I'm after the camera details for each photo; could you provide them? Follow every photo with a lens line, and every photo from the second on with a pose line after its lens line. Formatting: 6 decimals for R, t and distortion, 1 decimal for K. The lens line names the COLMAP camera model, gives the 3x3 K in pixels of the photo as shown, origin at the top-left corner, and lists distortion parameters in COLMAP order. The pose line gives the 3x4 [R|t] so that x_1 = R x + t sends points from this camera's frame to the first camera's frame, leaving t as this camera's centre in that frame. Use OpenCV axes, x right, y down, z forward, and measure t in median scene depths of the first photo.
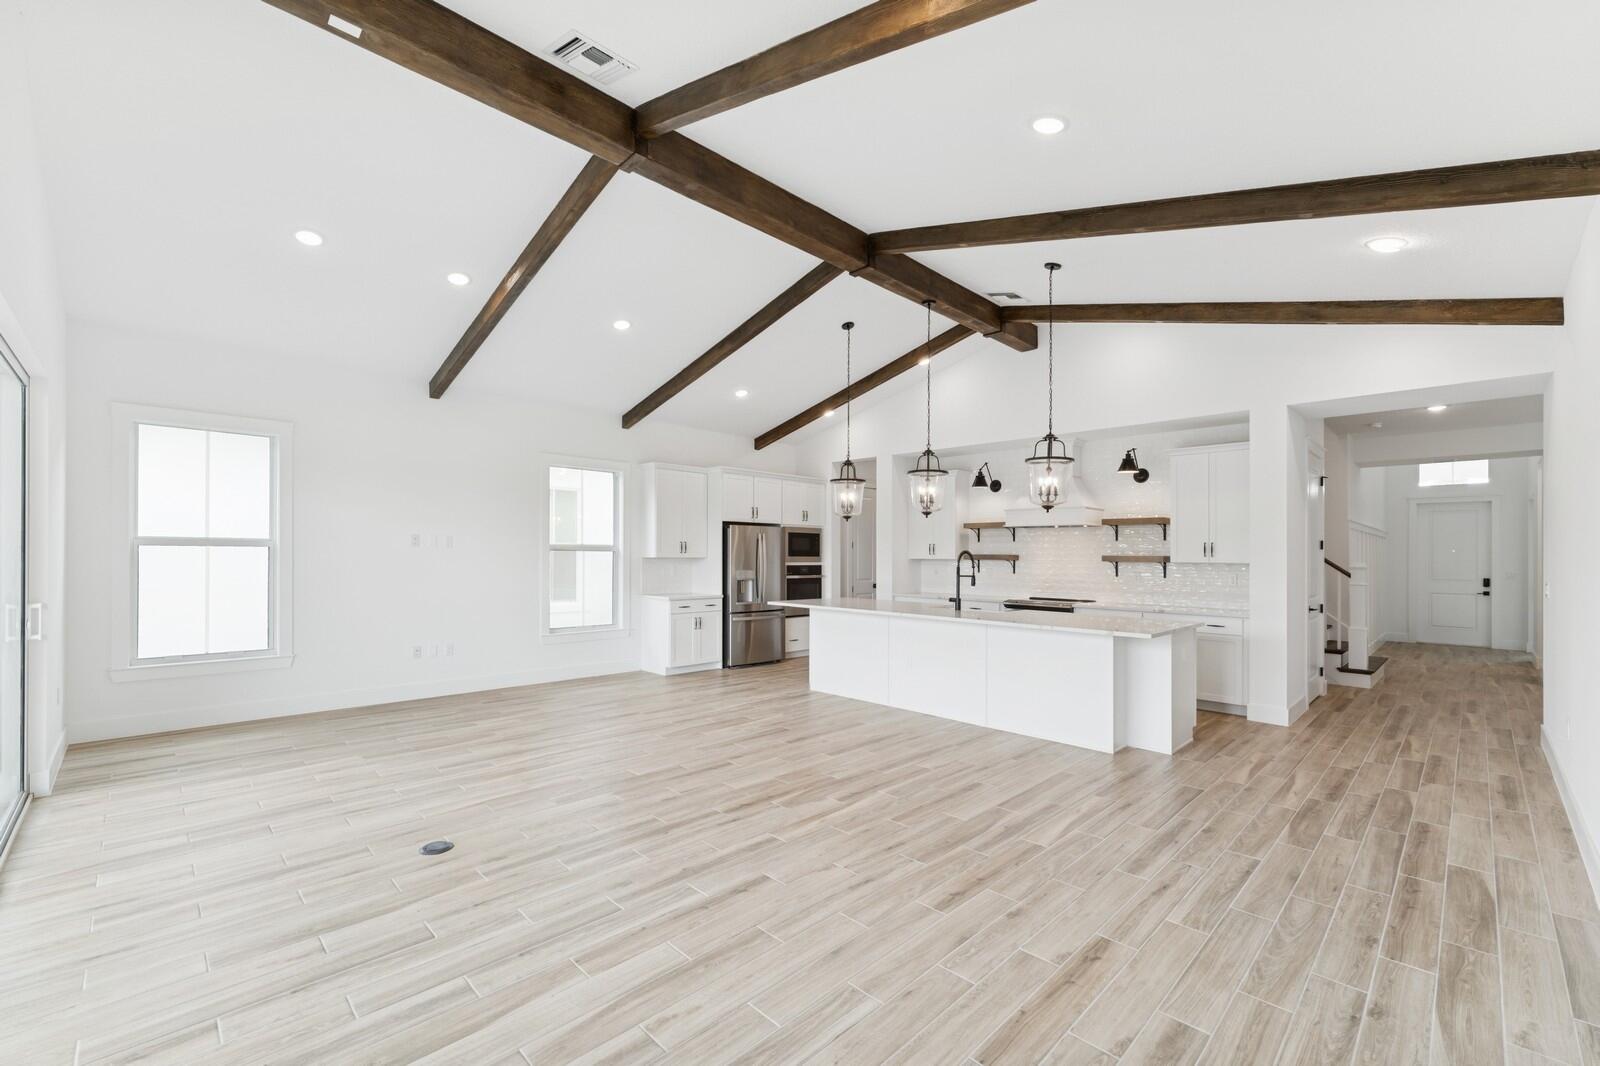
lens RADIAL K [[662.5, 0, 803.8], [0, 662.5, 549.7], [0, 0, 1]] dist [-0.000041, -0.000209]
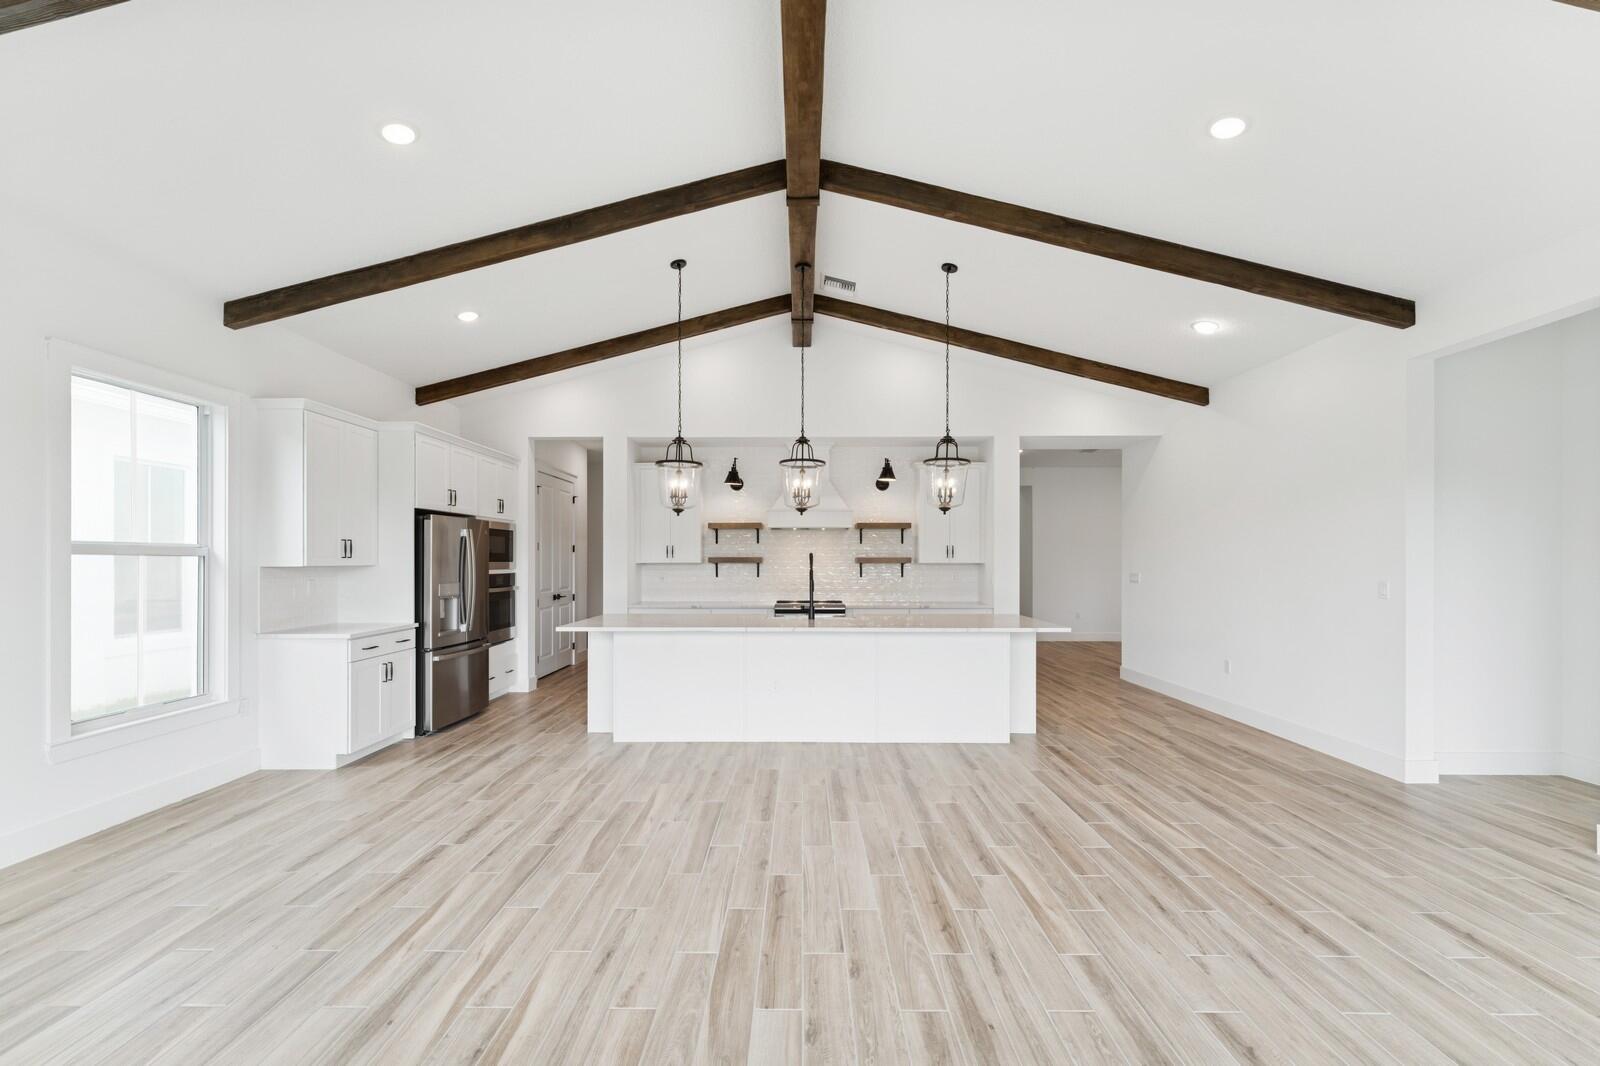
lens RADIAL K [[654.5, 0, 795.5], [0, 654.5, 553.1], [0, 0, 1]] dist [0.000512, -0.000176]
pose [[0.714156, -0.001794, 0.699985, -0.364824], [0.001641, 0.999998, 0.000889, 0.000804], [-0.699985, 0.000514, 0.714157, 0.345537]]
